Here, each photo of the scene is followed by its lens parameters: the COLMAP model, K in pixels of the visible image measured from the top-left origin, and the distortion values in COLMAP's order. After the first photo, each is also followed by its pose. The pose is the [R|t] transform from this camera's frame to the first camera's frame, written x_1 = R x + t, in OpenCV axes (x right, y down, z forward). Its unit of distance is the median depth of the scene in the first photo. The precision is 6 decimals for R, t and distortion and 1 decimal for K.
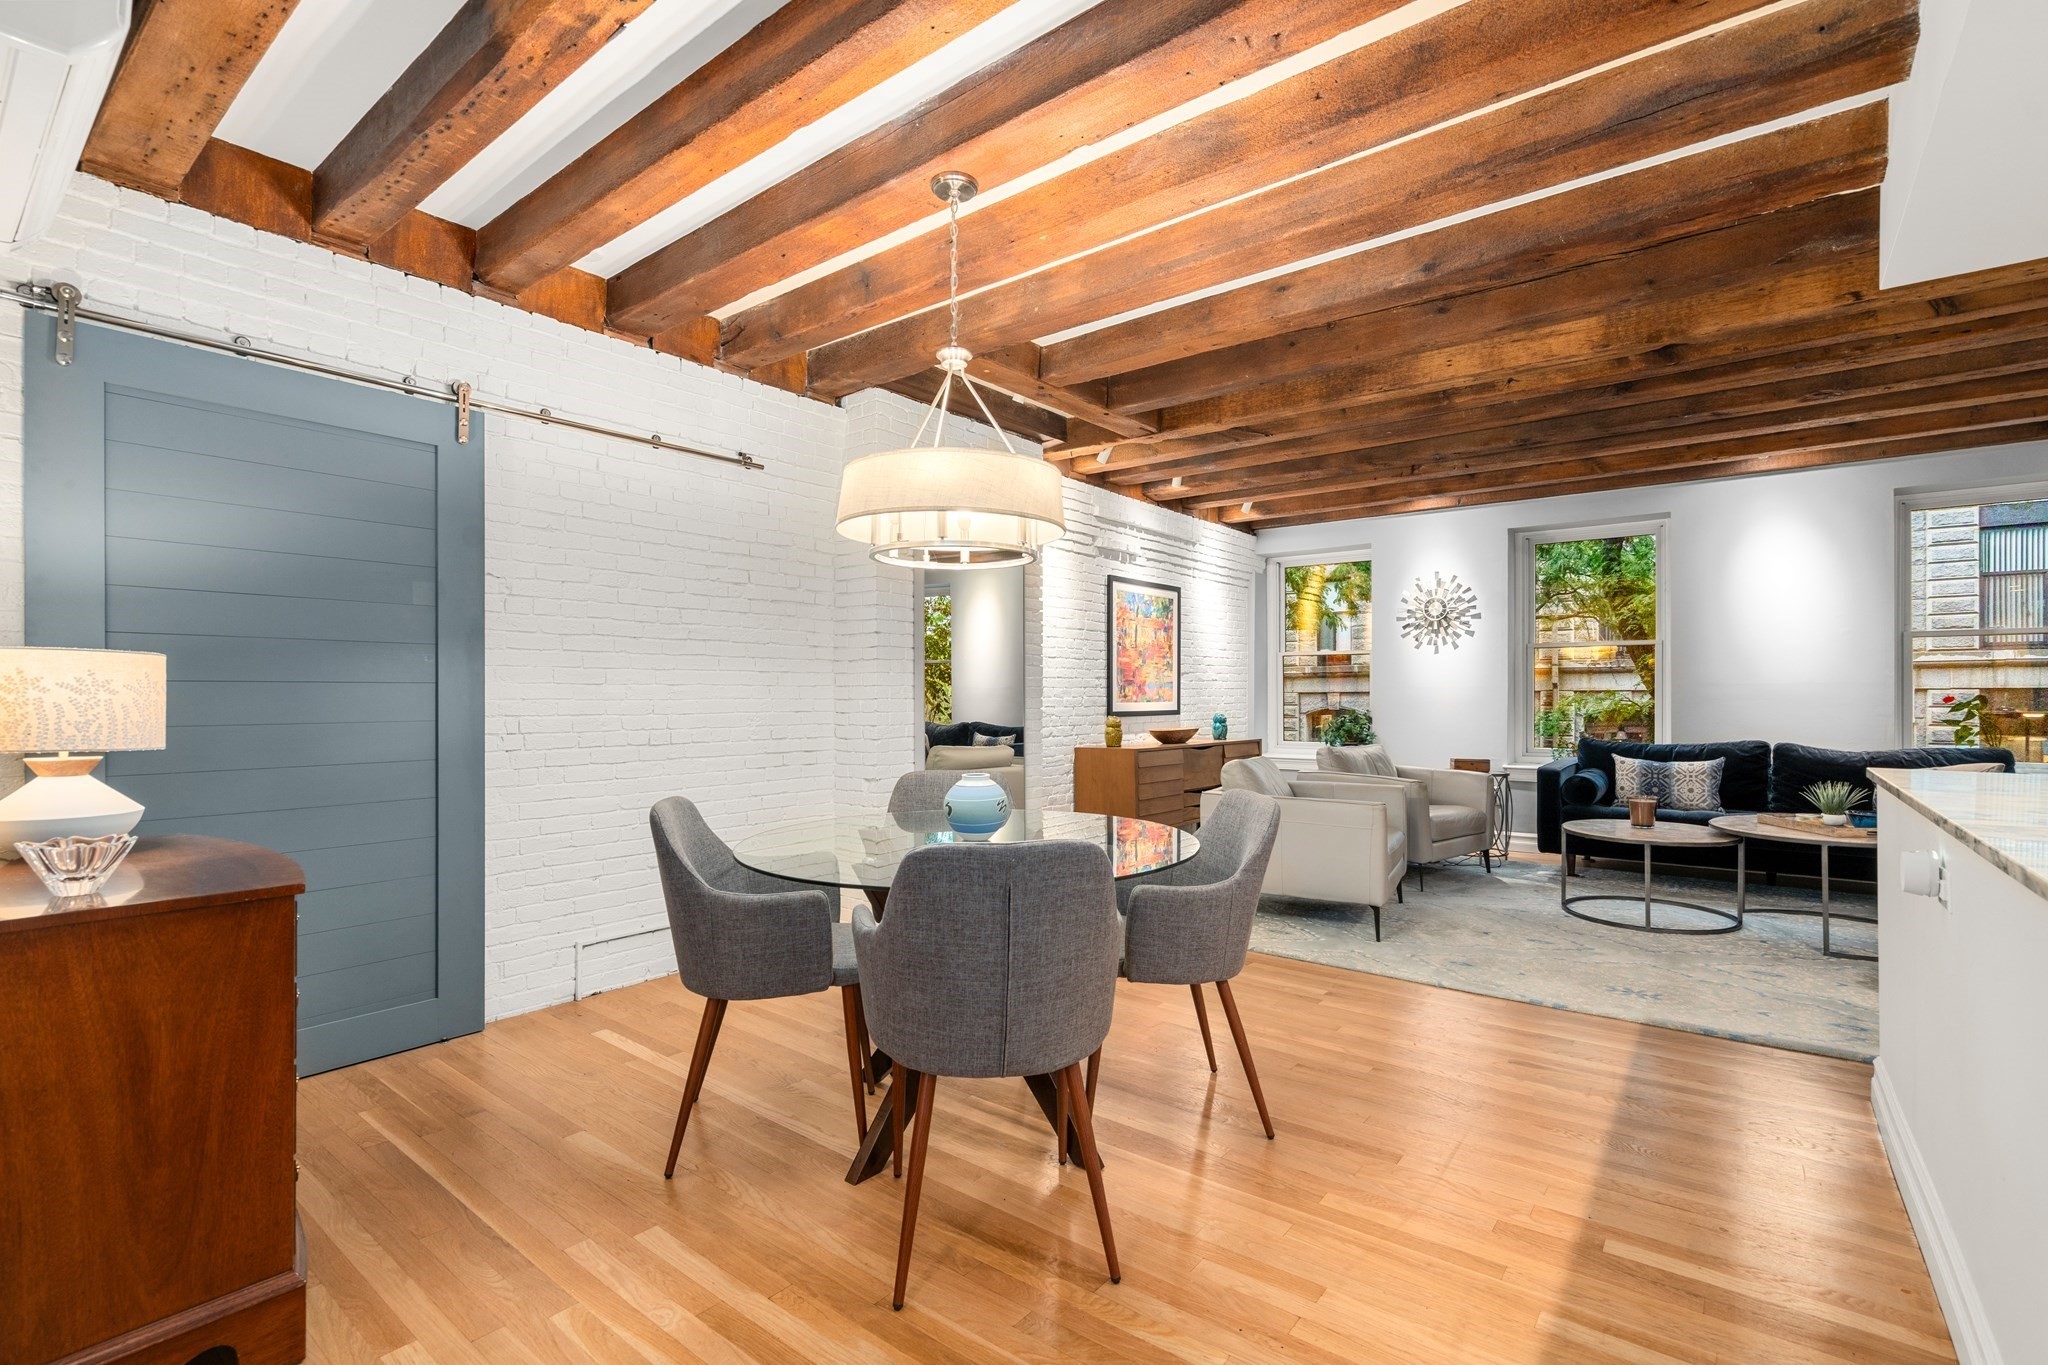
lens RADIAL K [[928.4, 0, 1022.9], [0, 928.4, 697.2], [0, 0, 1]] dist [-0.005869, 0.003740]
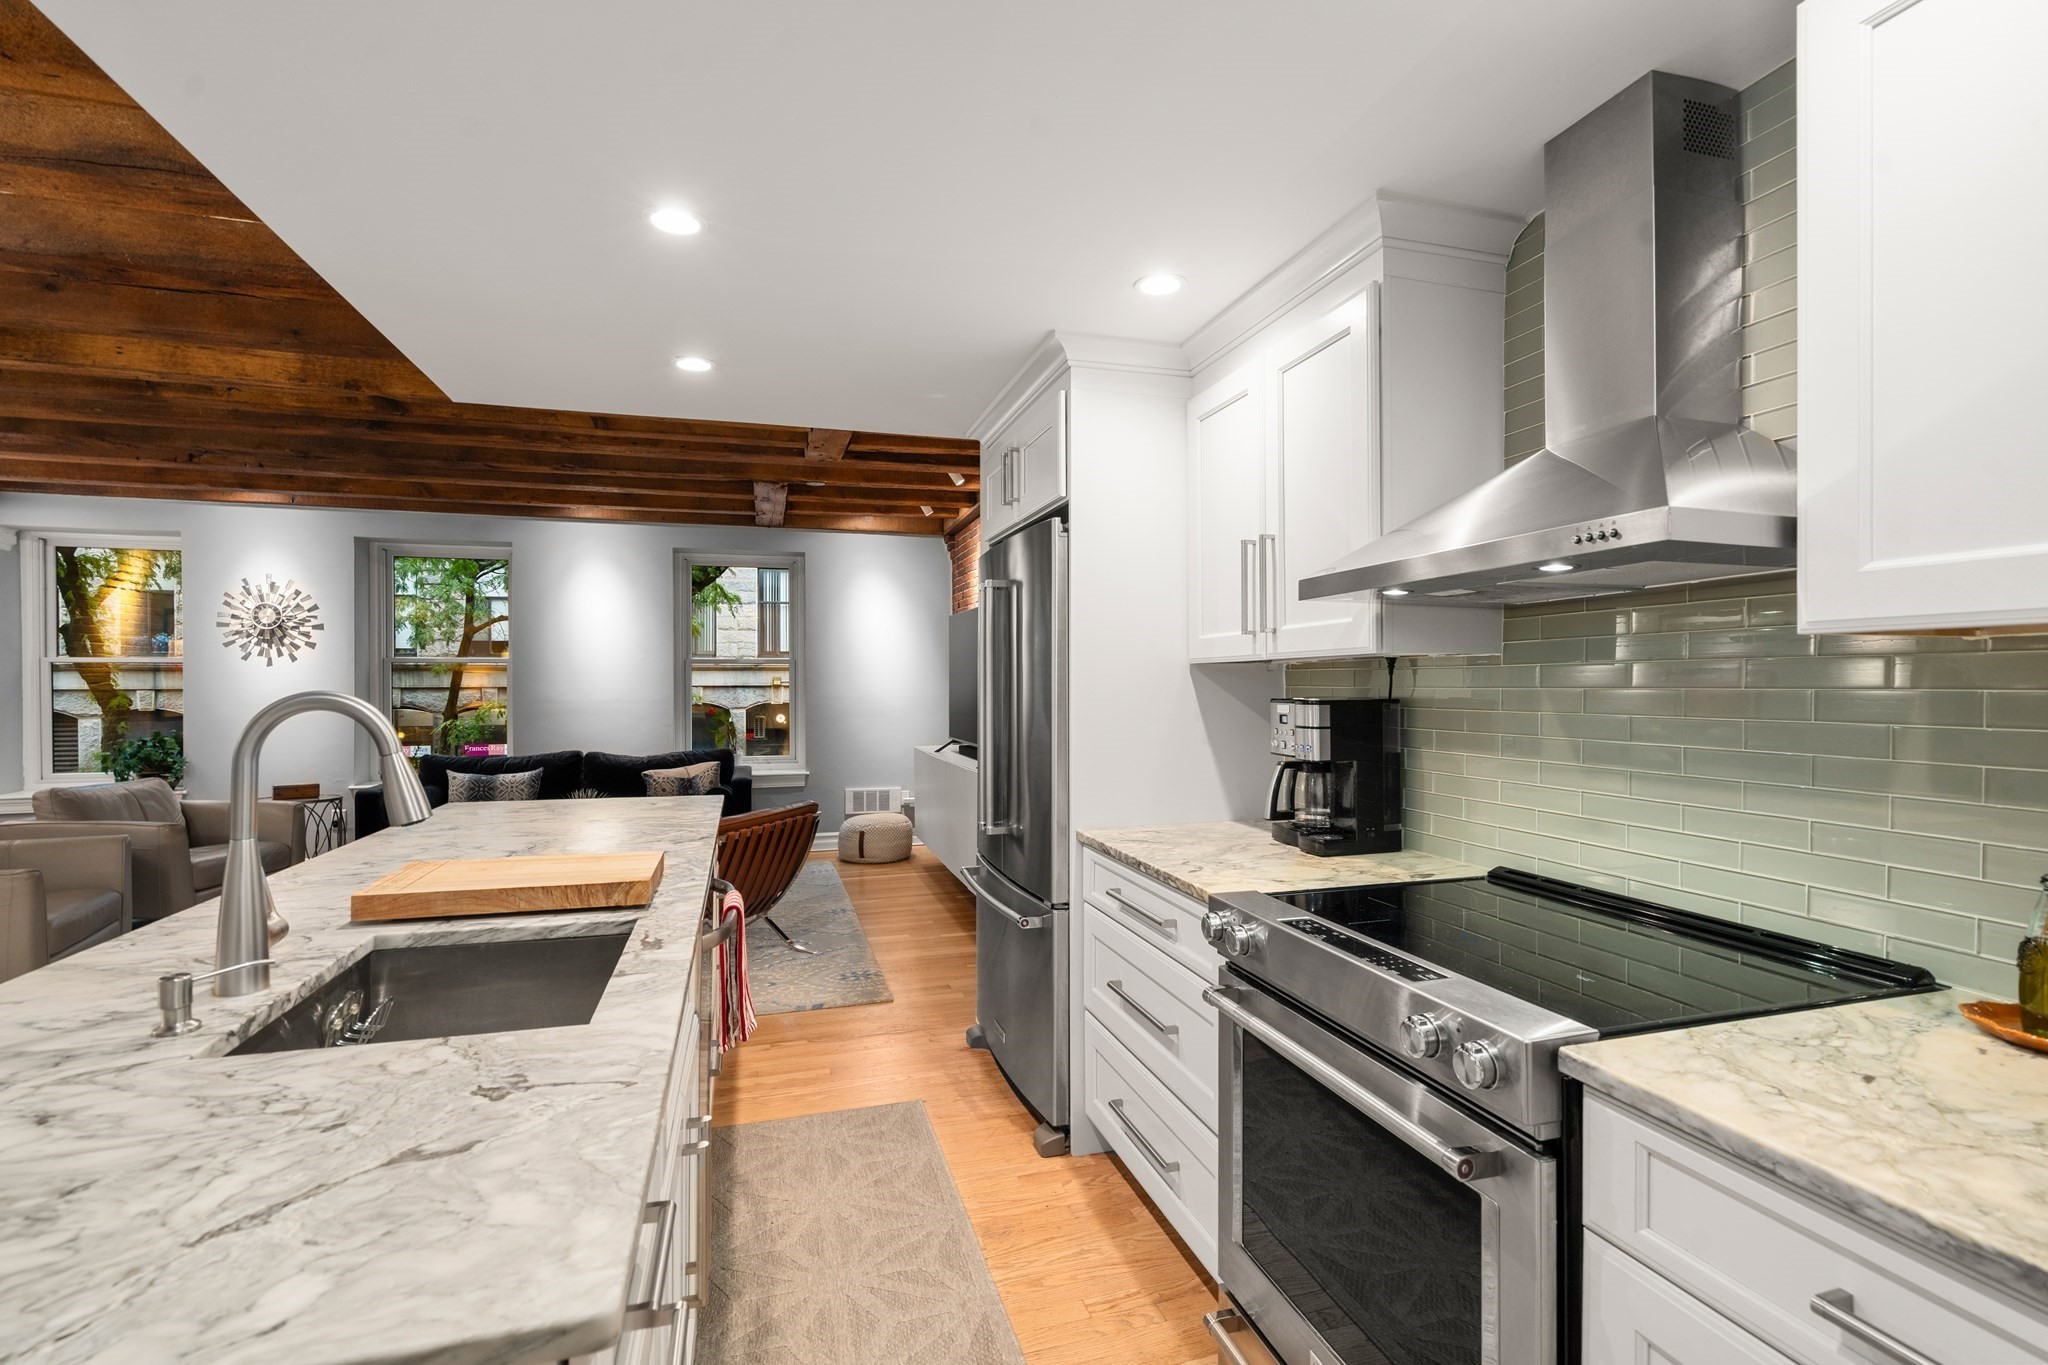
lens RADIAL K [[928.4, 0, 1033.2], [0, 928.4, 682.6], [0, 0, 1]] dist [-0.005869, 0.003740]
pose [[0.573146, -0.000148, 0.819453, 0.234798], [0.004033, 0.999988, -0.002640, -0.044617], [-0.819443, 0.004818, 0.573140, -0.183753]]
